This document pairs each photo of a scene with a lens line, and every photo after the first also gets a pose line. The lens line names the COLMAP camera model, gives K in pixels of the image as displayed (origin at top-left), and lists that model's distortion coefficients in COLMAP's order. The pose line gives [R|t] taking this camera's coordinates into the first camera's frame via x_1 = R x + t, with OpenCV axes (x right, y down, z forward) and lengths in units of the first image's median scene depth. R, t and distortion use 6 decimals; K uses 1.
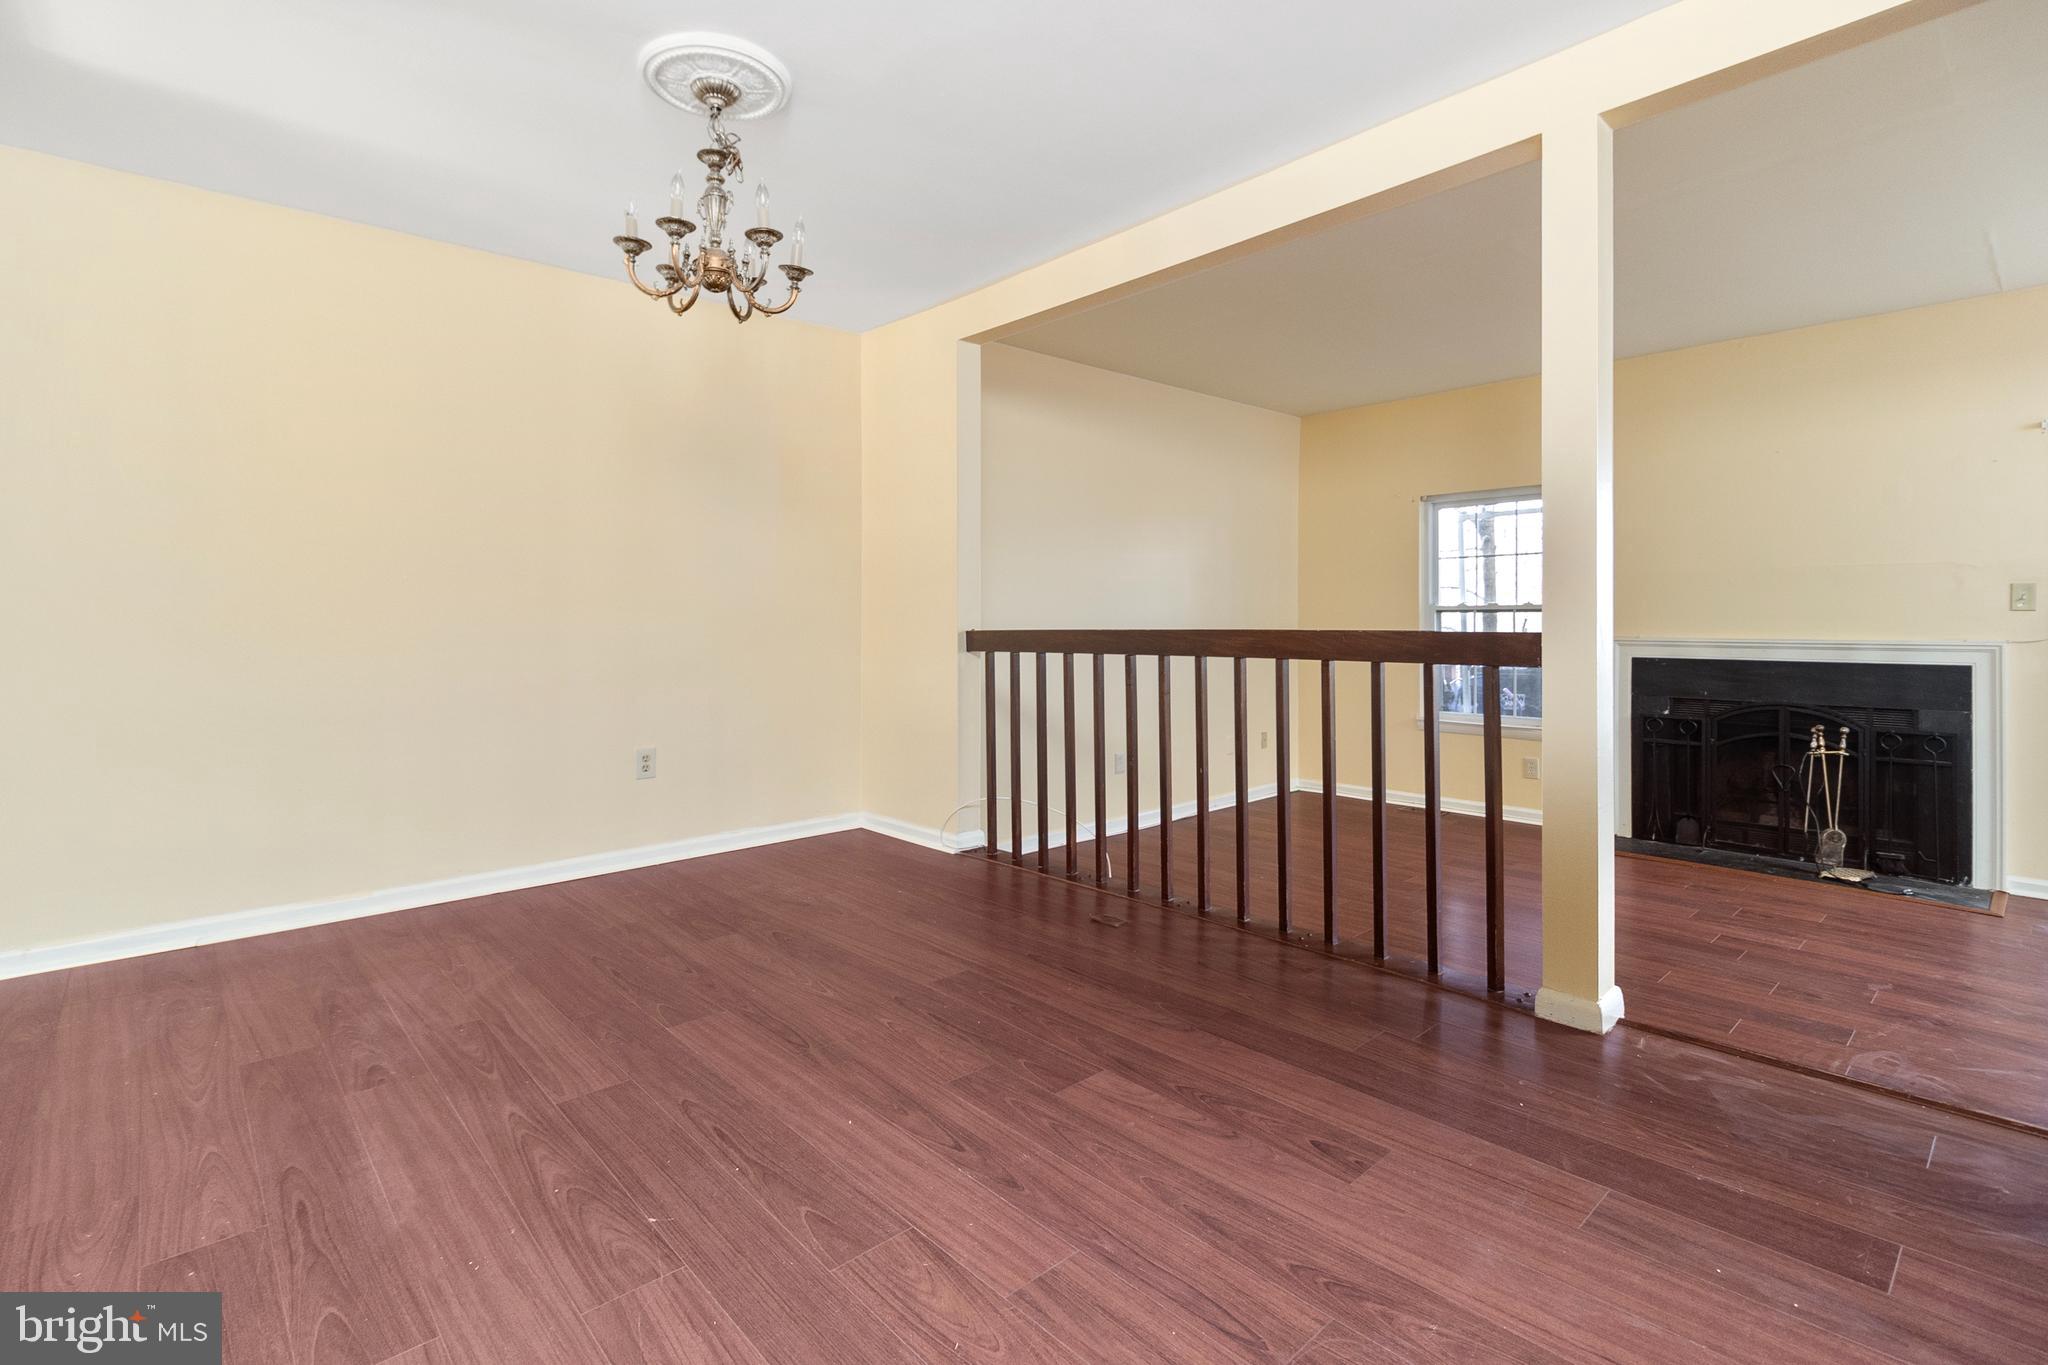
lens RADIAL K [[985.9, 0, 1037.3], [0, 985.9, 611.0], [0, 0, 1]] dist [-0.002591, -0.000751]
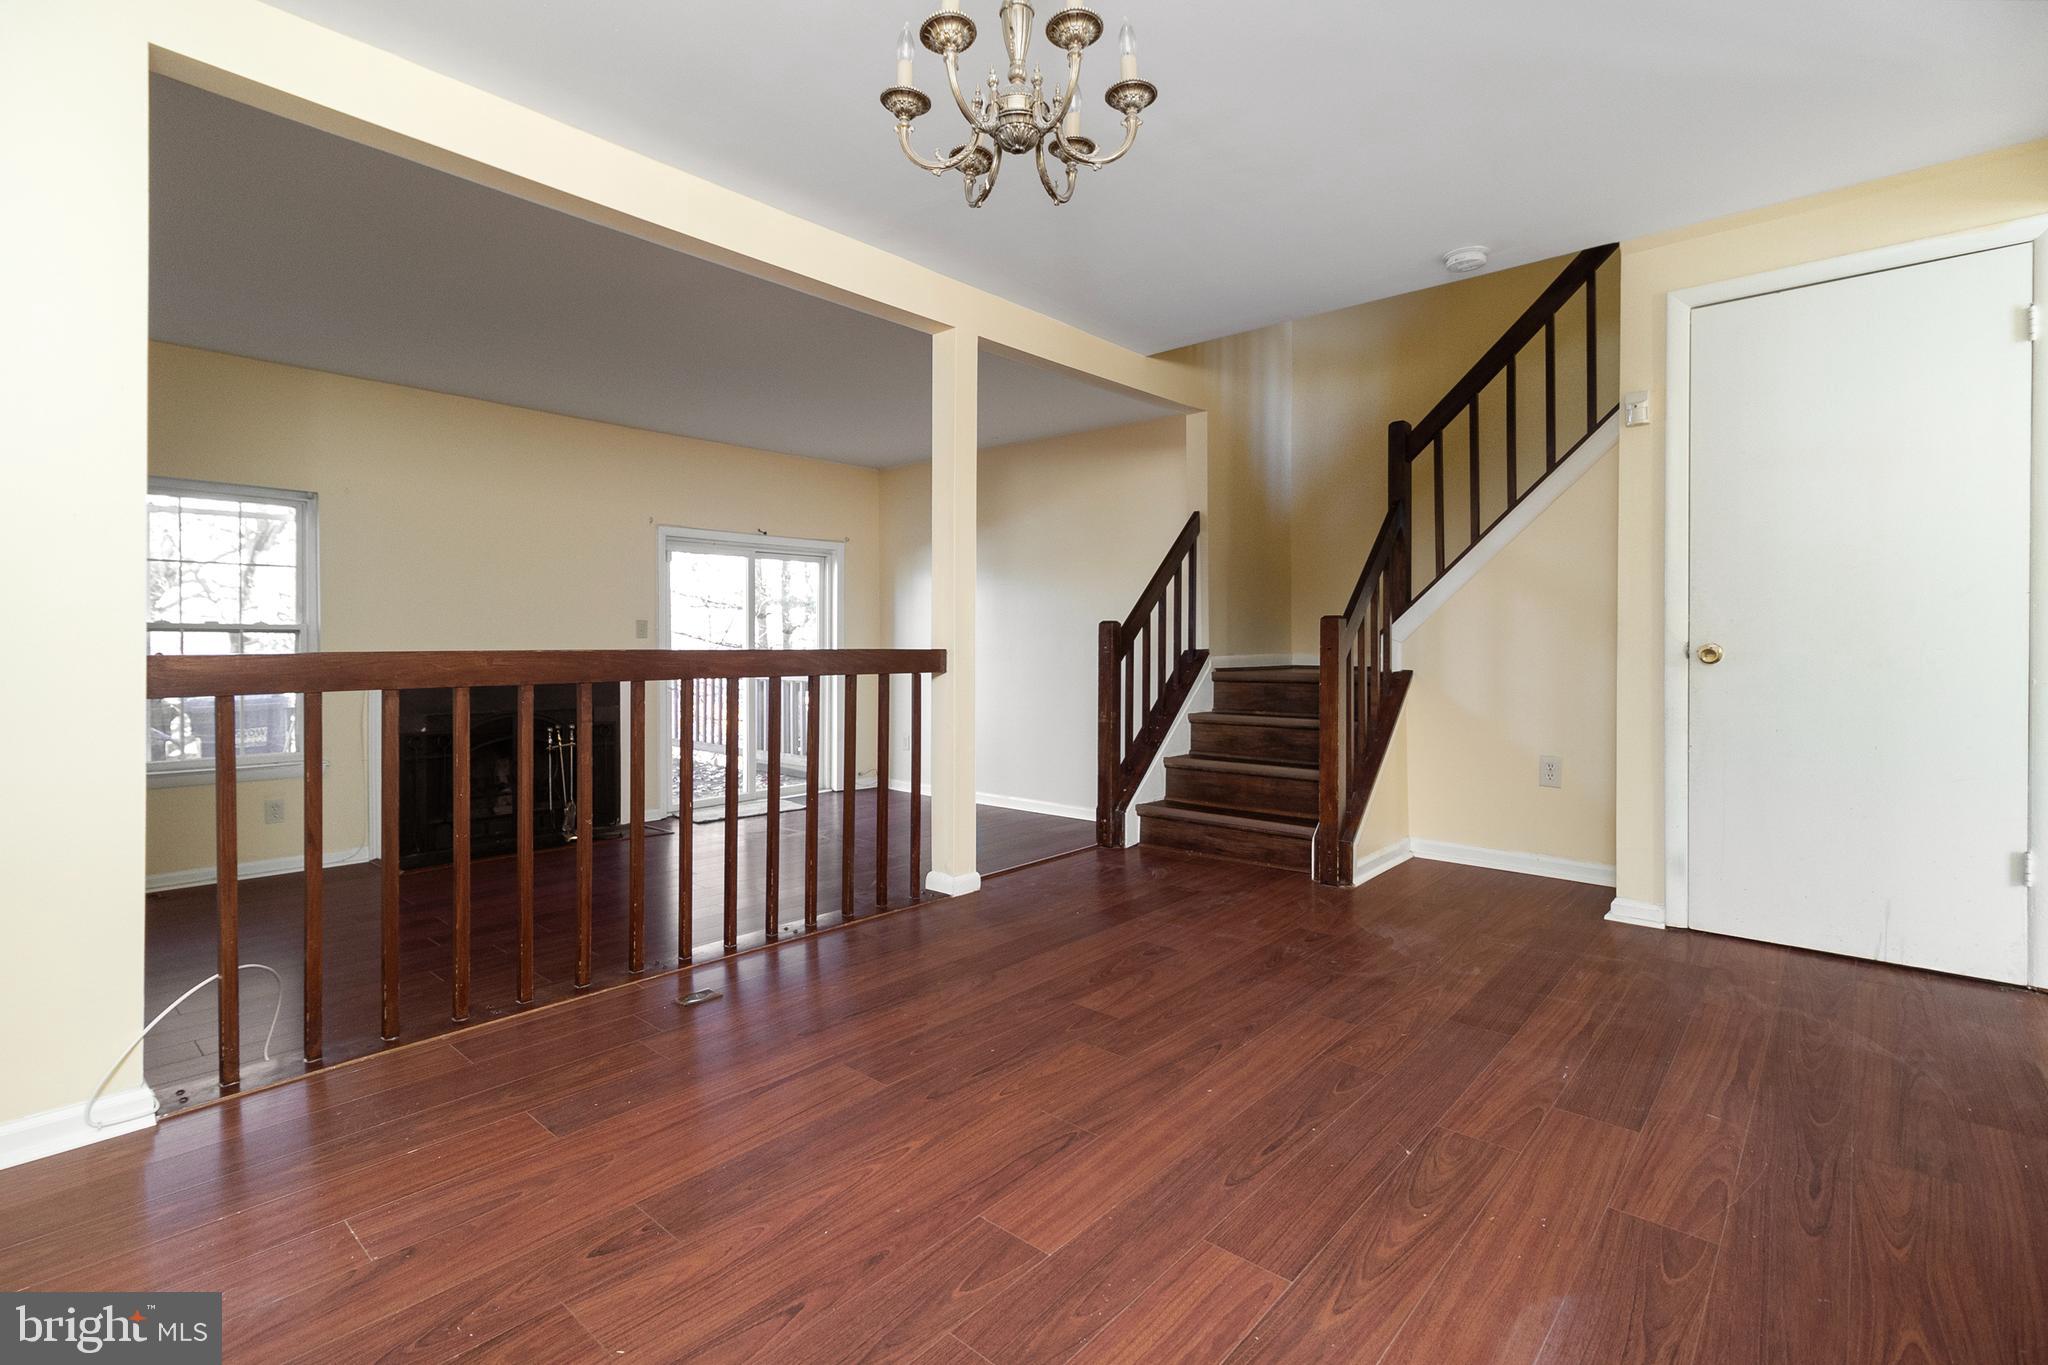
lens RADIAL K [[929.6, 0, 1020.7], [0, 929.6, 635.1], [0, 0, 1]] dist [-0.000328, 0.000275]
pose [[-0.102335, 0.010579, 0.994694, -1.085661], [-0.009717, 0.999885, -0.011633, 0.018554], [-0.994703, -0.010856, -0.102220, 1.184249]]
